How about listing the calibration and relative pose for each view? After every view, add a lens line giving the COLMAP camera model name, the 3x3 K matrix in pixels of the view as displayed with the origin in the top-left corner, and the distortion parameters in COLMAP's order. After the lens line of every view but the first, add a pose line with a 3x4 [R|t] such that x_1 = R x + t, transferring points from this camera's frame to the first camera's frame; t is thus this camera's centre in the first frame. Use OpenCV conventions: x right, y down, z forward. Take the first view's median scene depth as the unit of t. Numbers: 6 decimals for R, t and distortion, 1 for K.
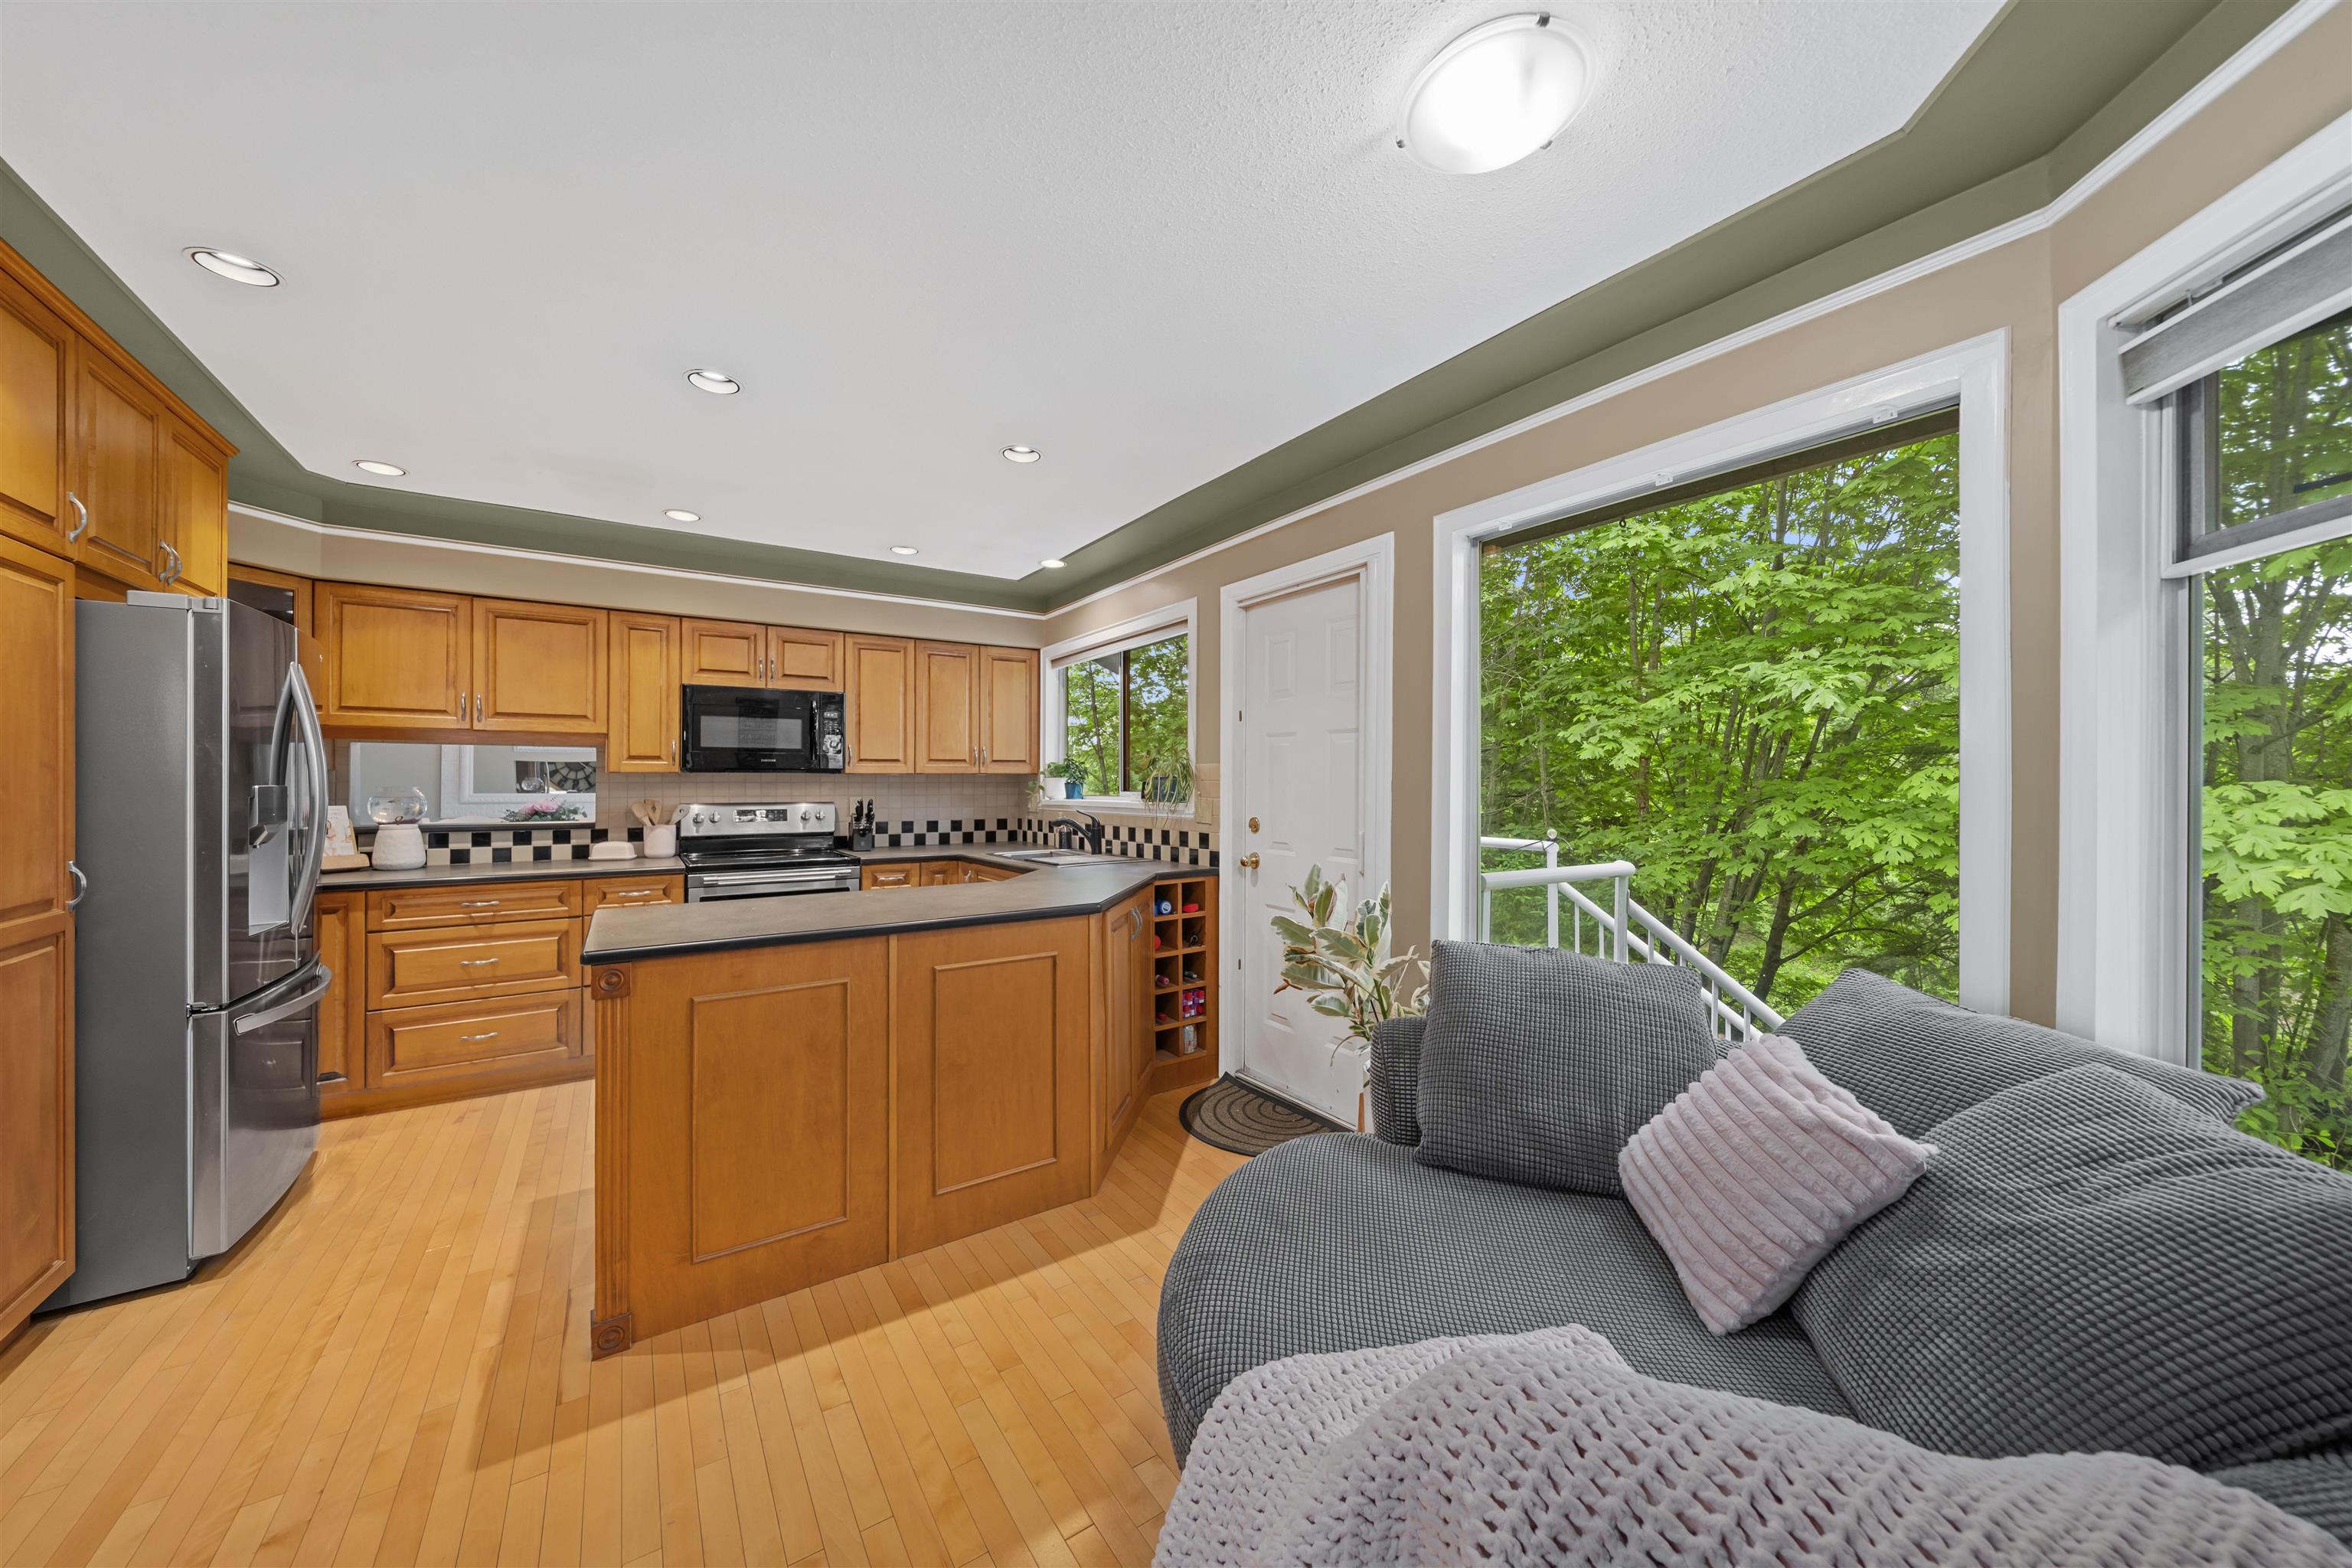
lens RADIAL K [[818.0, 0, 1158.5], [0, 818.0, 777.0], [0, 0, 1]] dist [-0.000542, -0.000054]
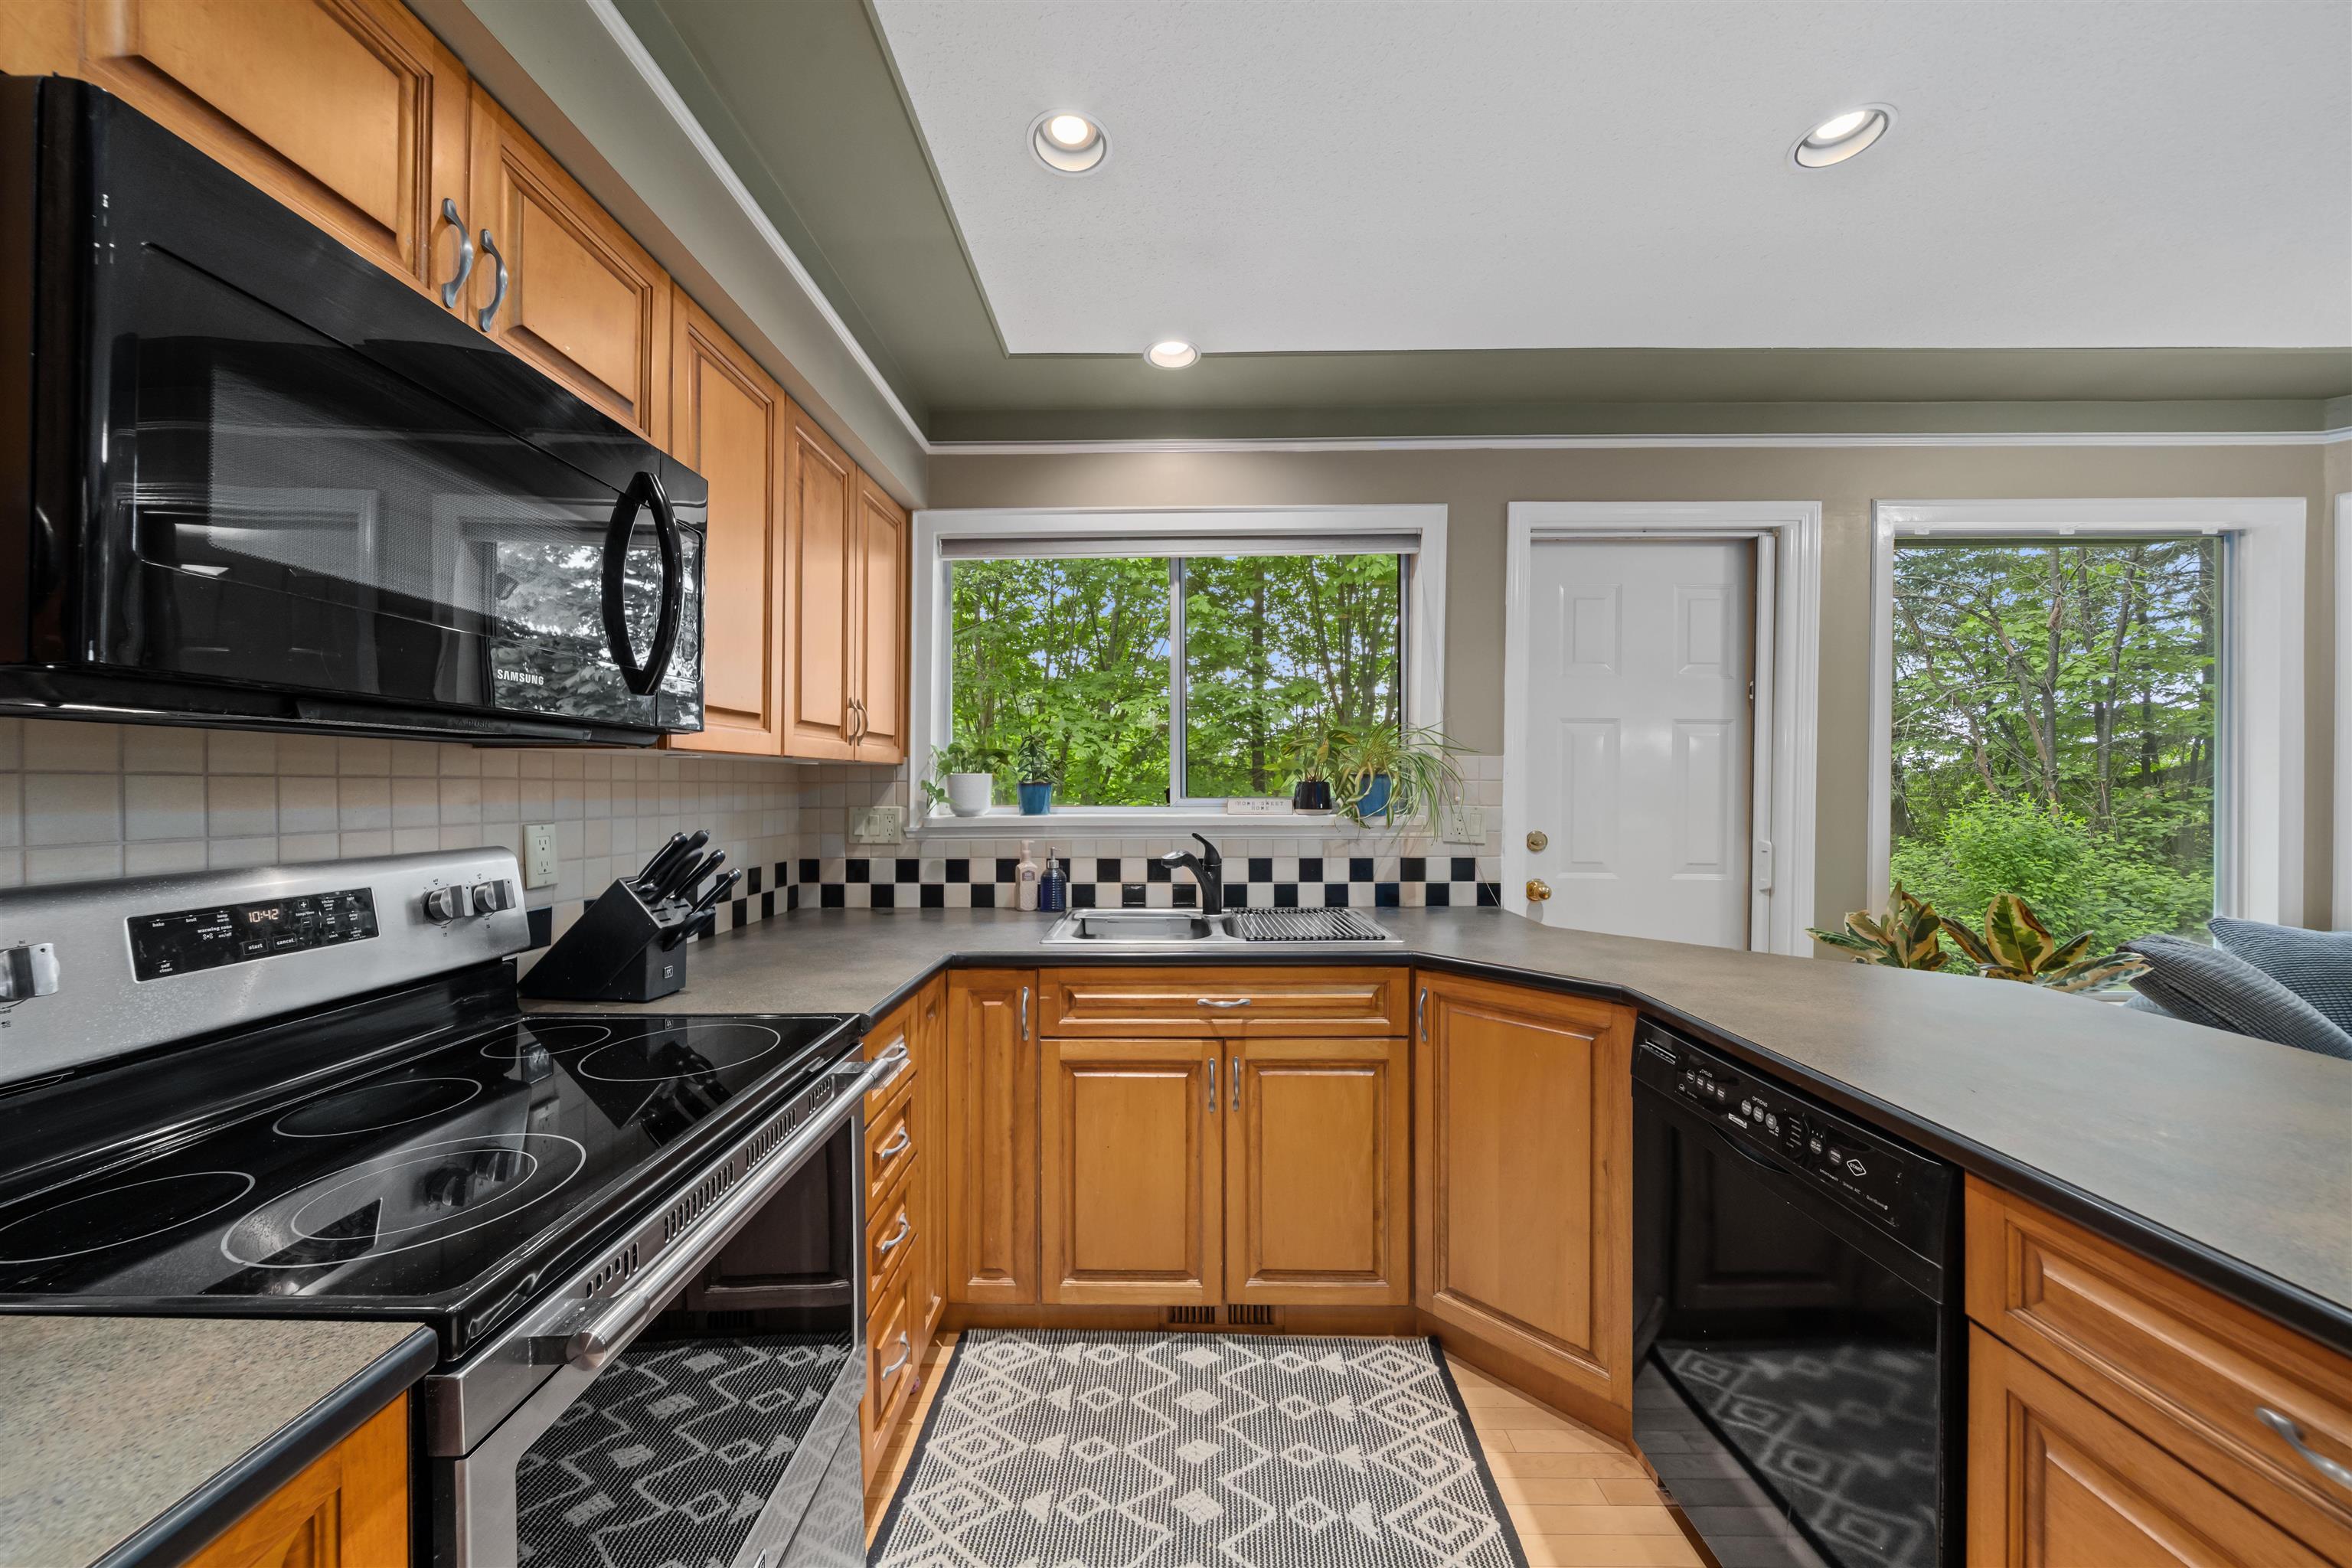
lens RADIAL K [[814.4, 0, 1159.1], [0, 814.4, 788.3], [0, 0, 1]] dist [-0.001323, -0.000071]
pose [[0.561666, -0.000197, 0.827364, -0.580762], [-0.006252, 0.999970, 0.004482, 0.008557], [-0.827341, -0.007690, 0.561648, 0.748809]]
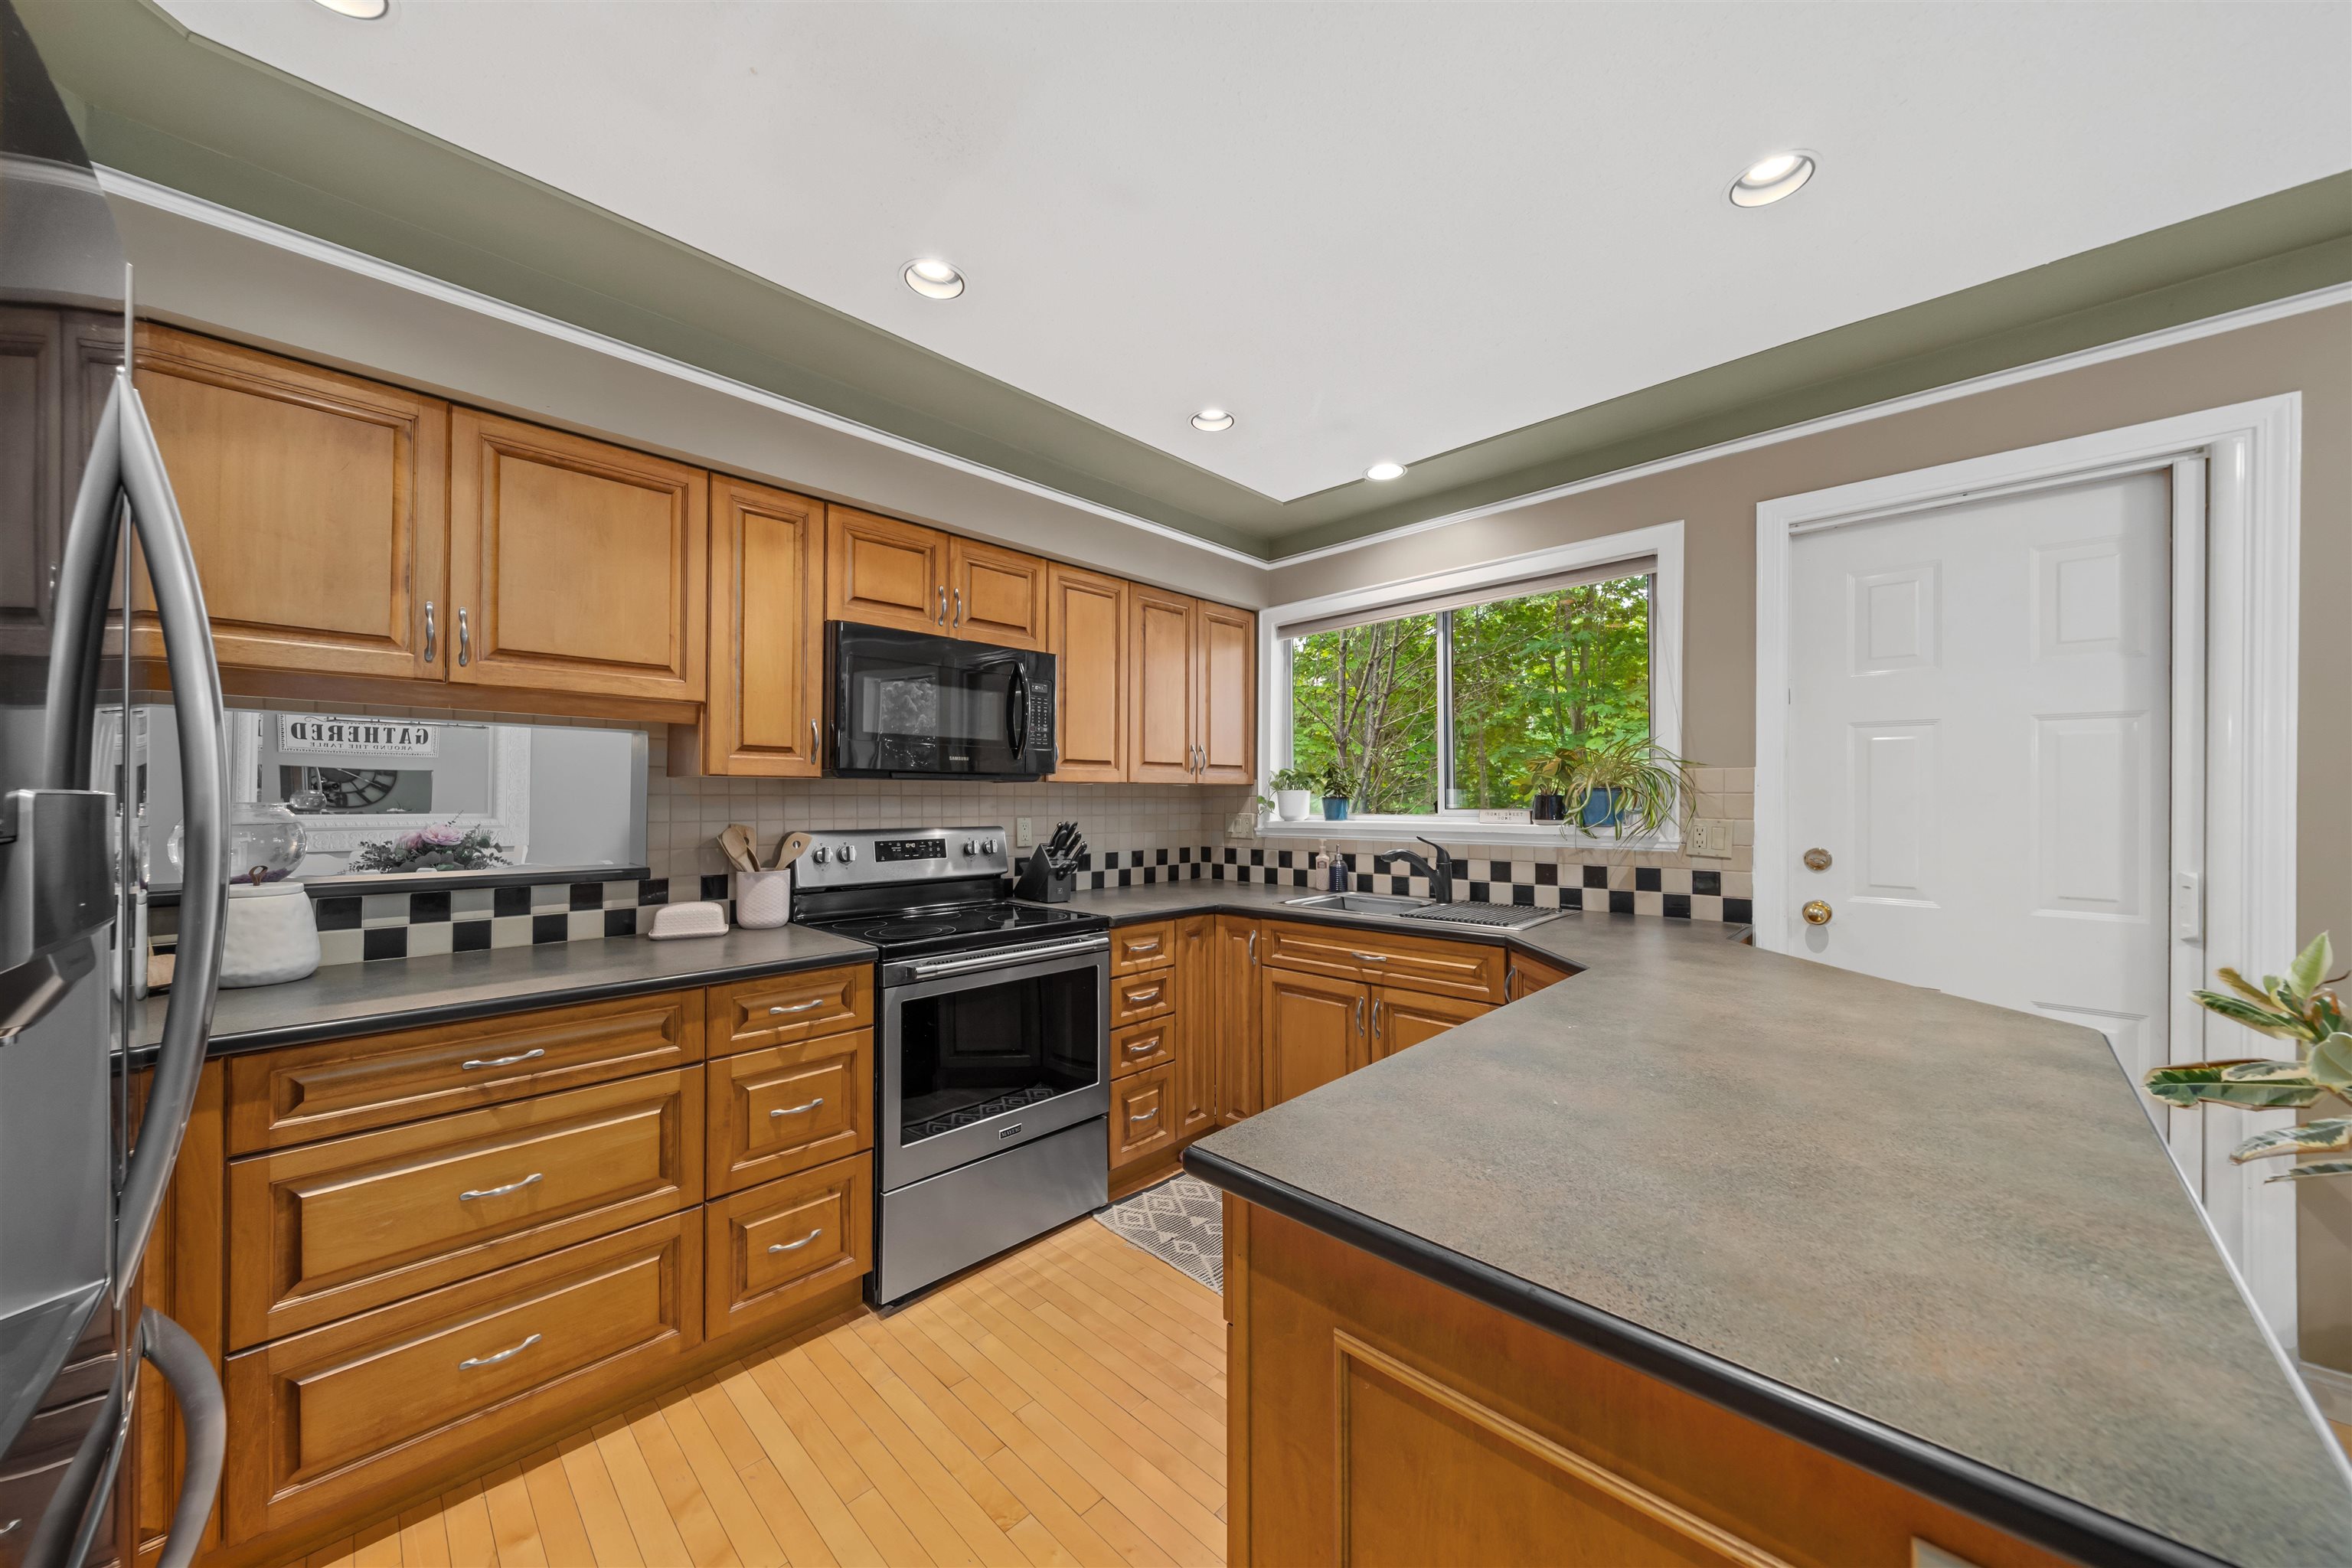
lens RADIAL K [[816.4, 0, 1163.1], [0, 816.4, 790.5], [0, 0, 1]] dist [-0.001289, -0.000370]
pose [[0.977381, 0.003435, 0.211459, -0.470614], [-0.002312, 0.999982, -0.005556, 0.006360], [-0.211474, 0.004941, 0.977371, 0.396390]]
